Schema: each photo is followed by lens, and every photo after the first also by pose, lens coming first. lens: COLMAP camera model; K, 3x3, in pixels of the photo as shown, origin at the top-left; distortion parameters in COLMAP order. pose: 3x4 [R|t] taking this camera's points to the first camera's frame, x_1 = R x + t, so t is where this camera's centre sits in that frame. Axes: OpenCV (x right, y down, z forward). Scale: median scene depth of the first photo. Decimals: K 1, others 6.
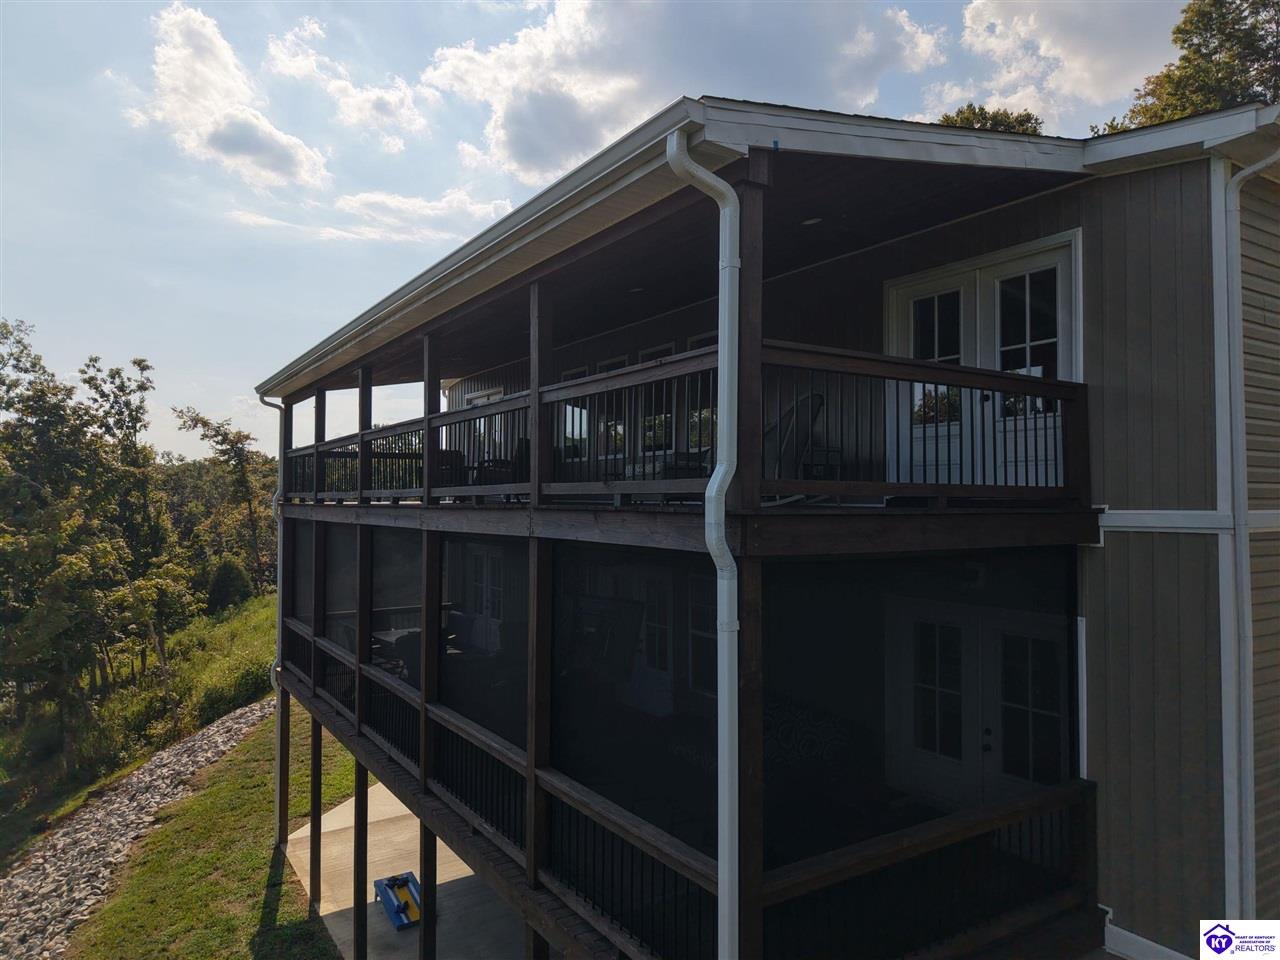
lens RADIAL K [[870.9, 0, 640.0], [0, 870.9, 480.0], [0, 0, 1]] dist [0.005428, -0.005020]
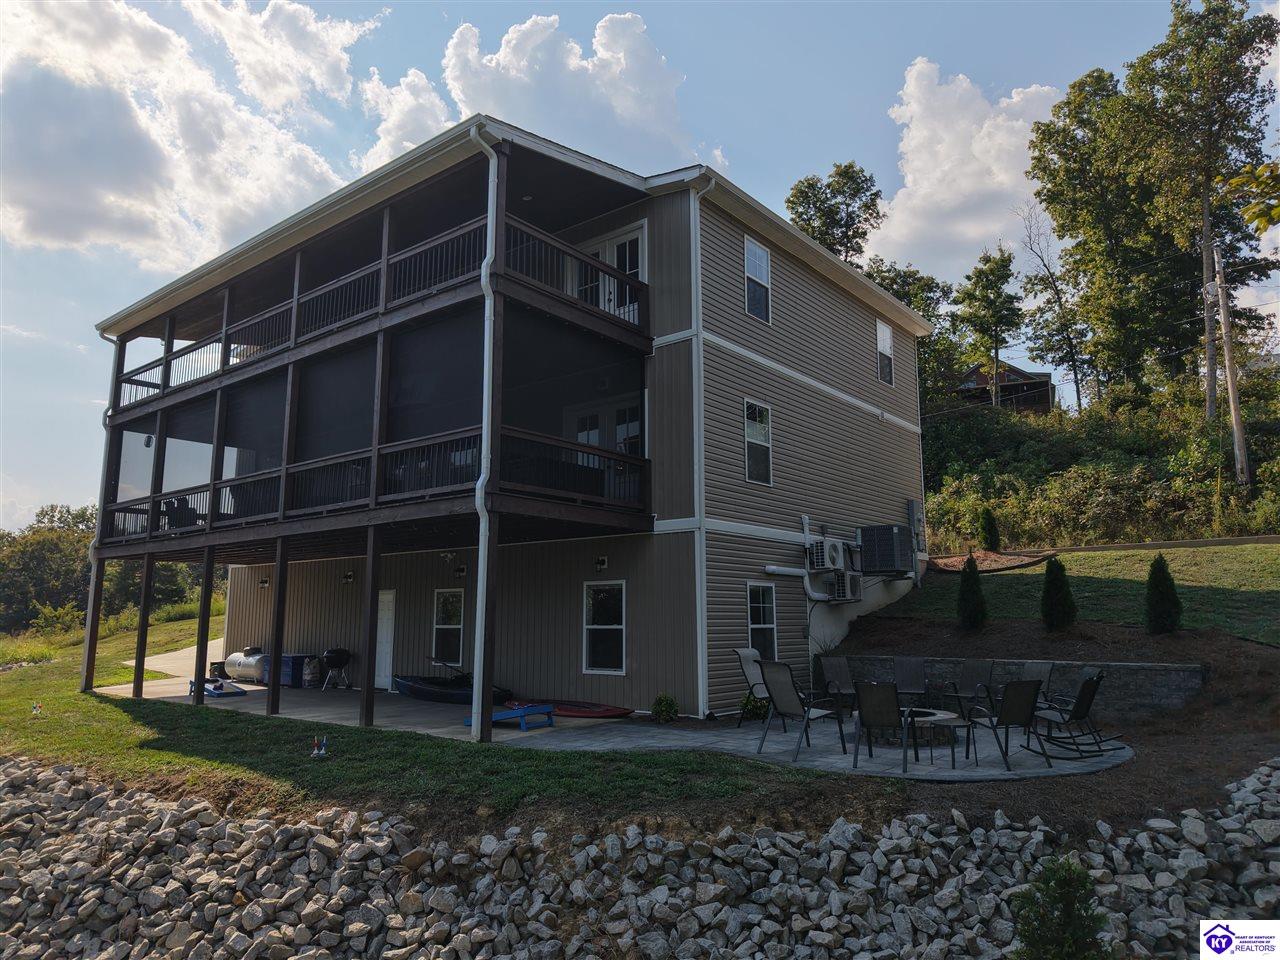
lens RADIAL K [[870.9, 0, 640.0], [0, 870.9, 480.0], [0, 0, 1]] dist [0.005428, -0.005020]
pose [[0.947370, 0.045729, 0.316859, -0.184495], [-0.001372, 0.990317, -0.138820, 0.694093], [-0.320139, 0.131079, 0.938259, -1.006239]]
